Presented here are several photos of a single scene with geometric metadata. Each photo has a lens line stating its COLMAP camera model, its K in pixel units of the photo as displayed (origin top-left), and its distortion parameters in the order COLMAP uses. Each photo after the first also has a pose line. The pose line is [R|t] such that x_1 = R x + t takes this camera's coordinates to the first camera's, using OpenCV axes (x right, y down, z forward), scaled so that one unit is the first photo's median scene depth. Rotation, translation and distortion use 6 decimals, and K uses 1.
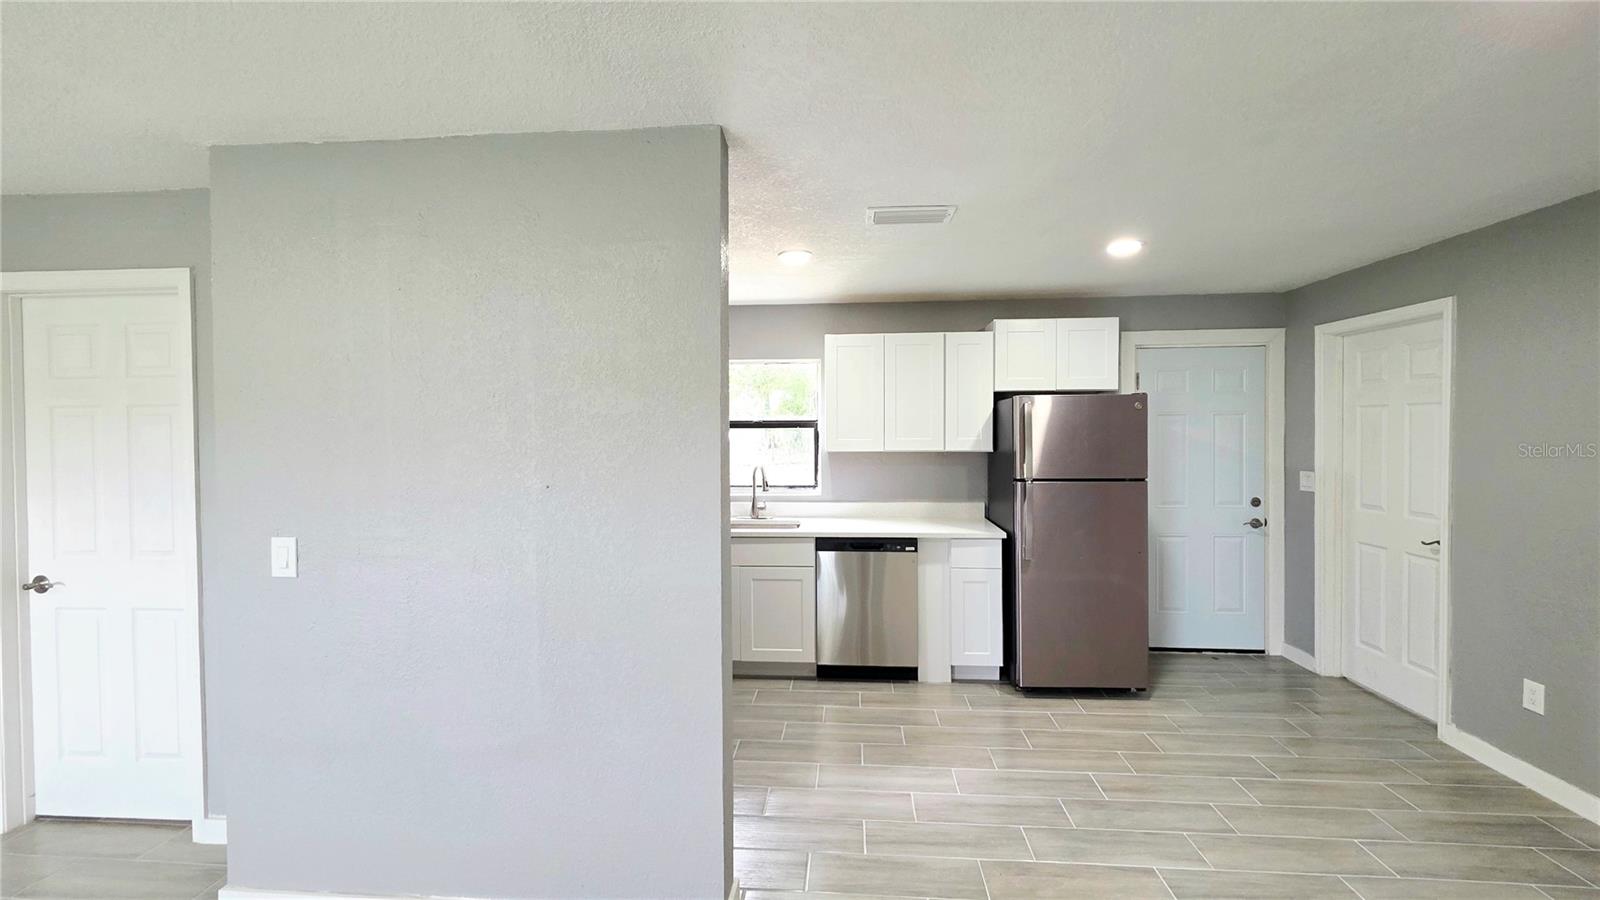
lens RADIAL K [[640.3, 0, 802.3], [0, 640.3, 440.0], [0, 0, 1]] dist [0.004492, -0.000902]
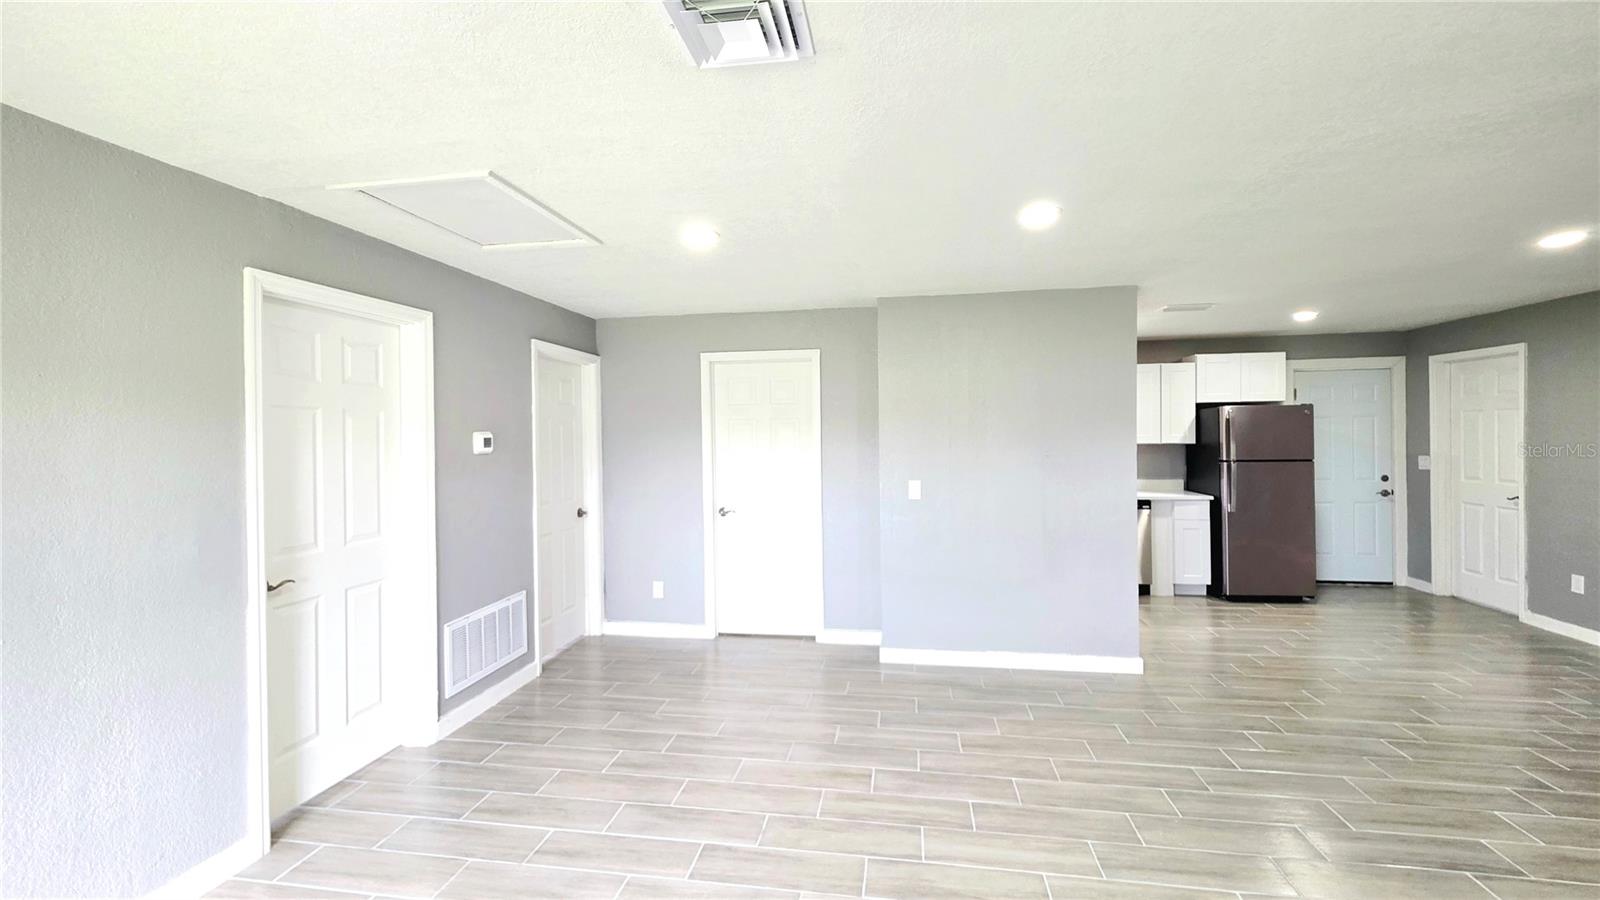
lens RADIAL K [[640.3, 0, 805.3], [0, 640.3, 439.0], [0, 0, 1]] dist [0.004492, -0.000902]
pose [[0.996386, -0.007184, -0.084634, -0.499020], [0.006496, 0.999944, -0.008410, 0.014561], [0.084690, 0.007830, 0.996377, -0.582623]]
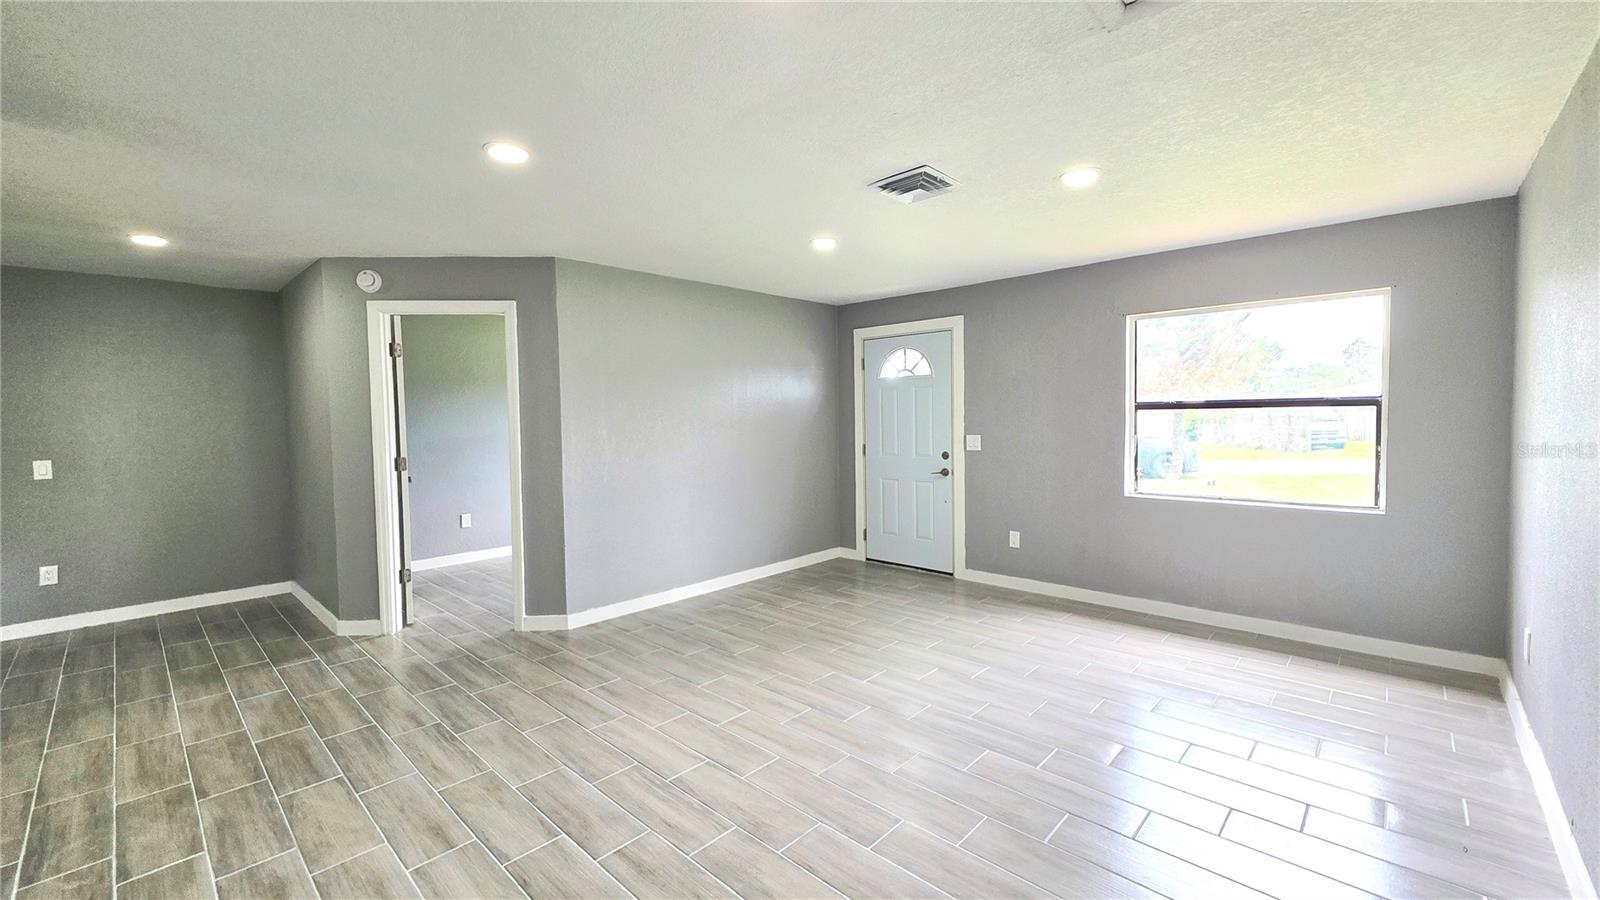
lens RADIAL K [[640.3, 0, 809.8], [0, 640.3, 443.4], [0, 0, 1]] dist [0.004492, -0.000902]
pose [[-0.778910, -0.011602, 0.627028, -0.933730], [0.027248, 0.998259, 0.052318, 0.033783], [-0.626543, 0.057837, -0.777238, 0.429433]]
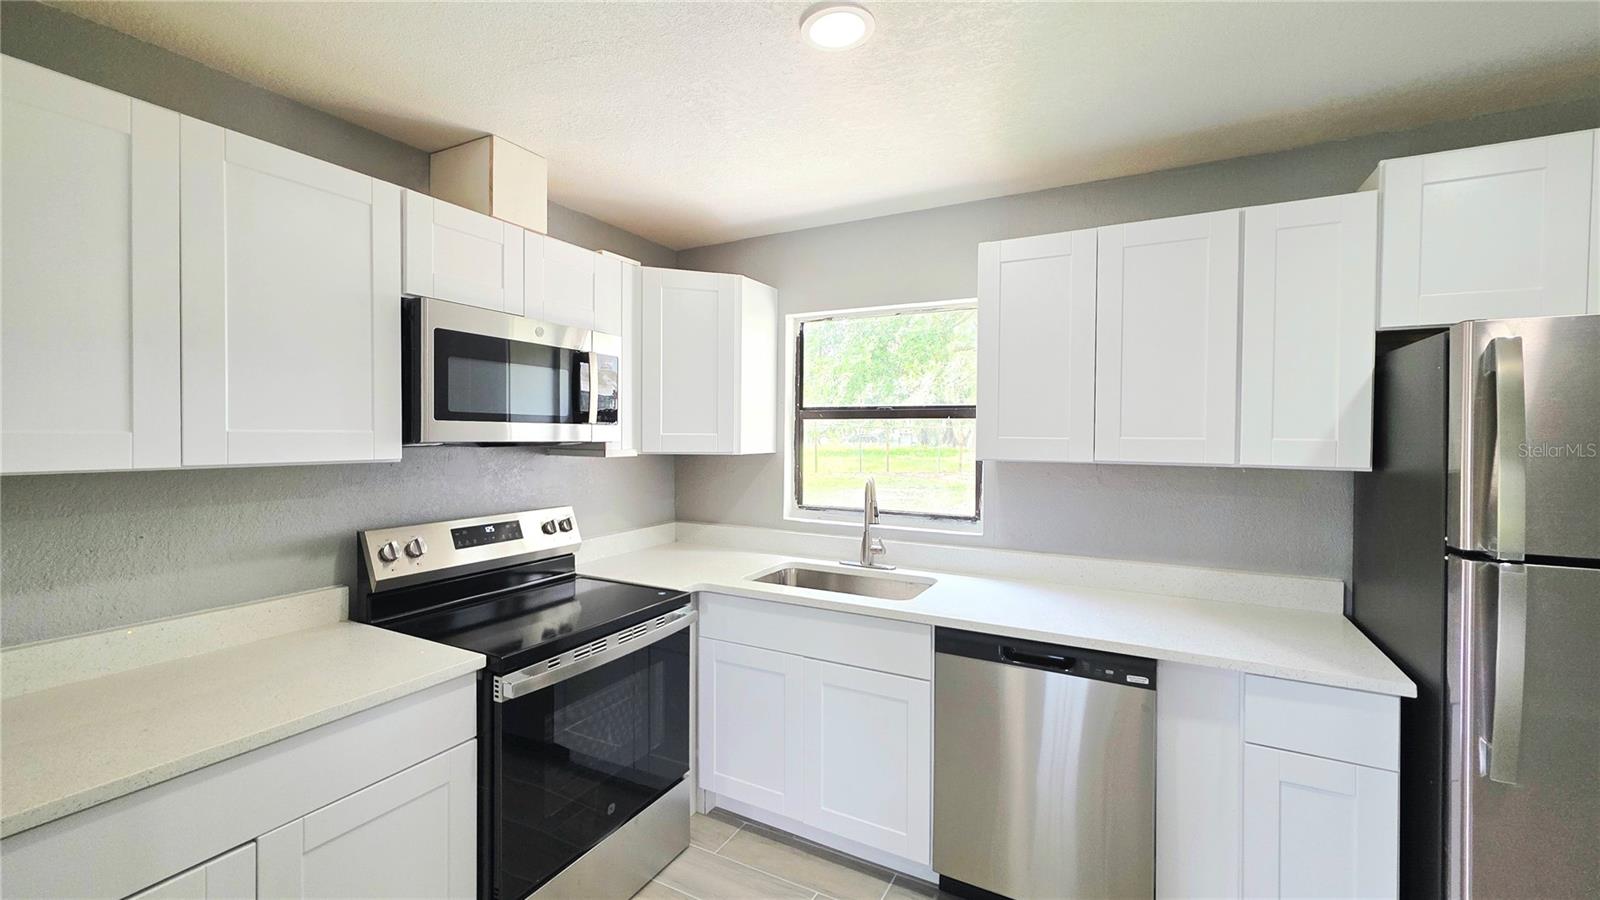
lens RADIAL K [[640.3, 0, 801.4], [0, 640.3, 438.4], [0, 0, 1]] dist [0.004492, -0.000902]
pose [[0.912355, 0.014644, -0.409137, 0.130480], [-0.016802, 0.999857, -0.001680, 0.003453], [0.409054, 0.008407, 0.912471, 0.472101]]
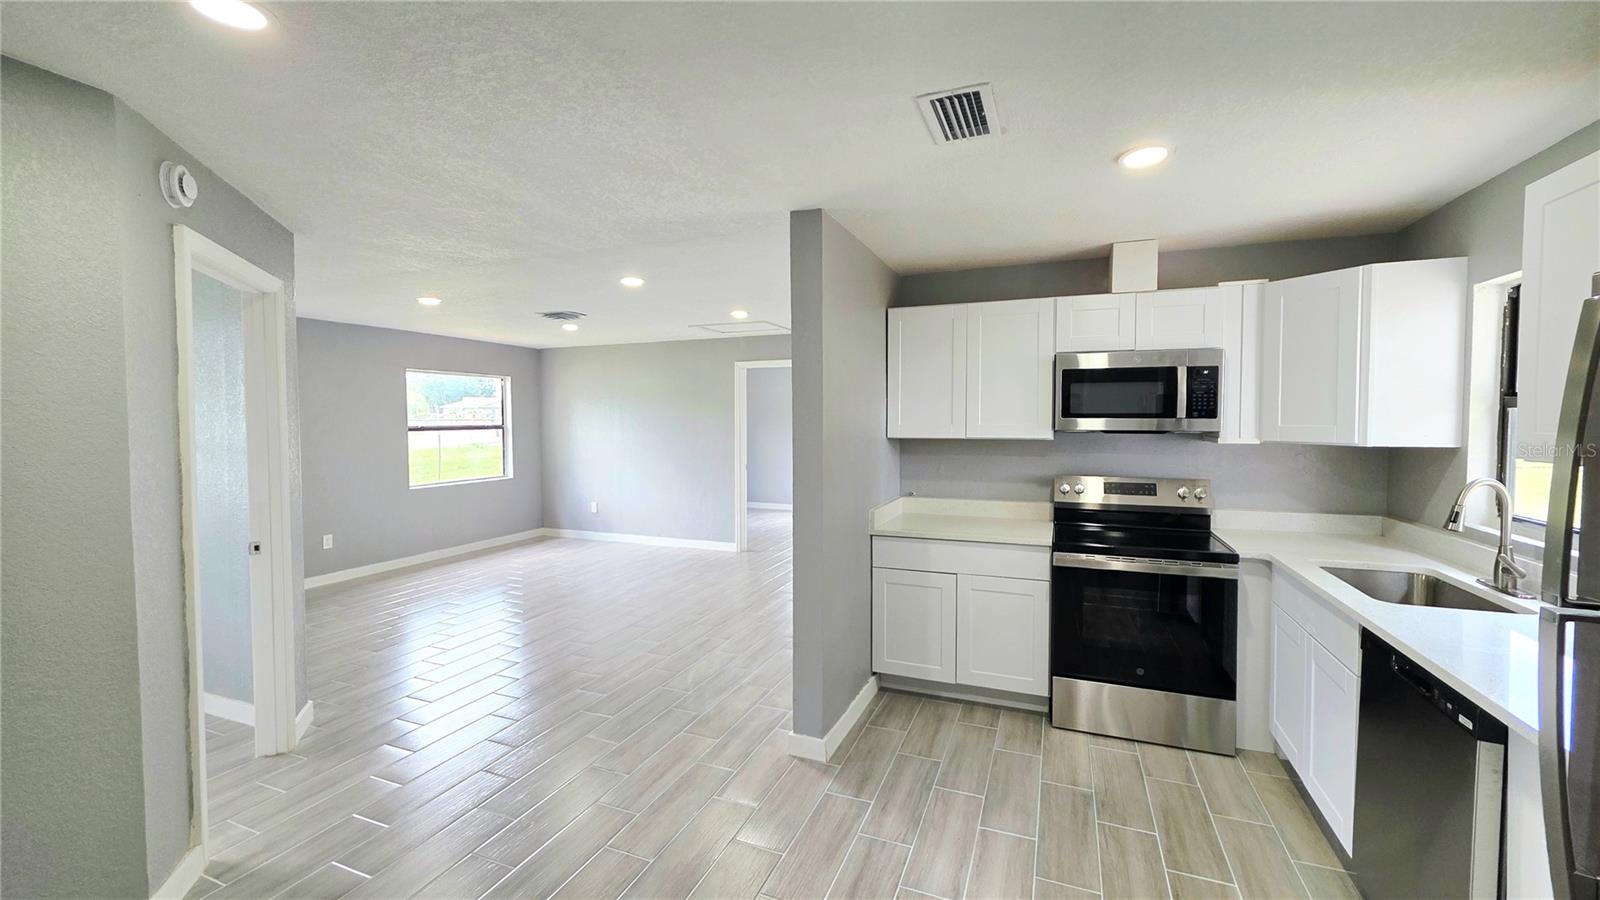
lens RADIAL K [[640.3, 0, 807.0], [0, 640.3, 441.9], [0, 0, 1]] dist [0.004492, -0.000902]
pose [[-0.306081, 0.041730, -0.951090, 0.624833], [-0.008306, 0.998884, 0.046500, -0.010847], [0.951969, 0.022133, -0.305393, 0.717881]]
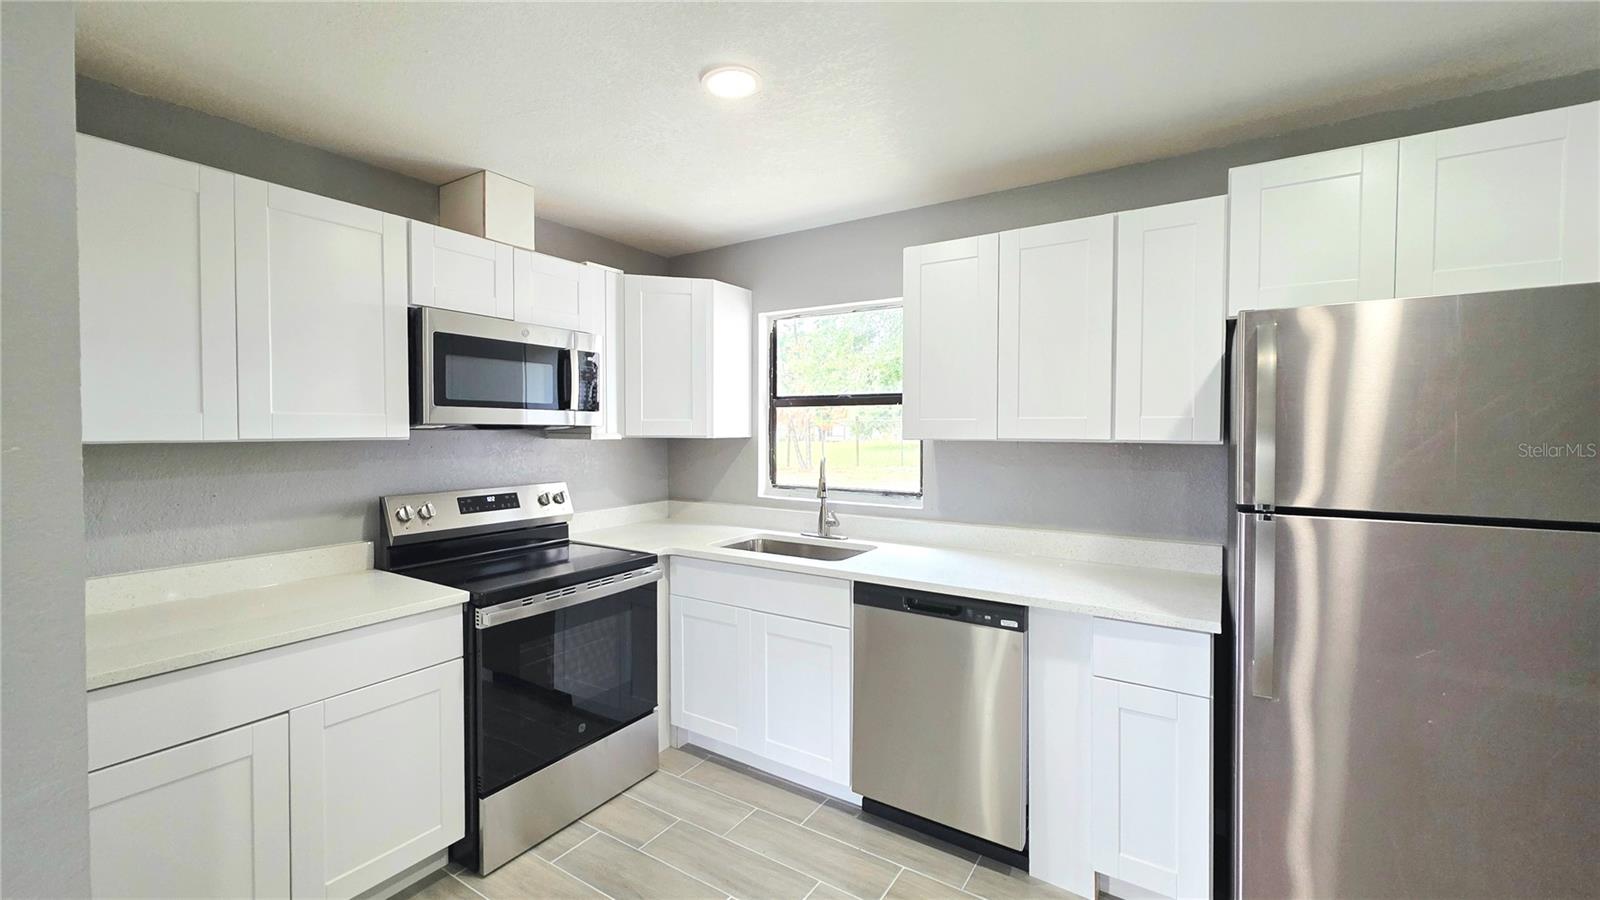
lens RADIAL K [[640.3, 0, 805.6], [0, 640.3, 439.2], [0, 0, 1]] dist [0.004492, -0.000902]
pose [[0.877060, 0.014092, -0.480175, 0.264350], [-0.012301, 0.999901, 0.006877, 0.015516], [0.480224, -0.000125, 0.877146, 0.442604]]
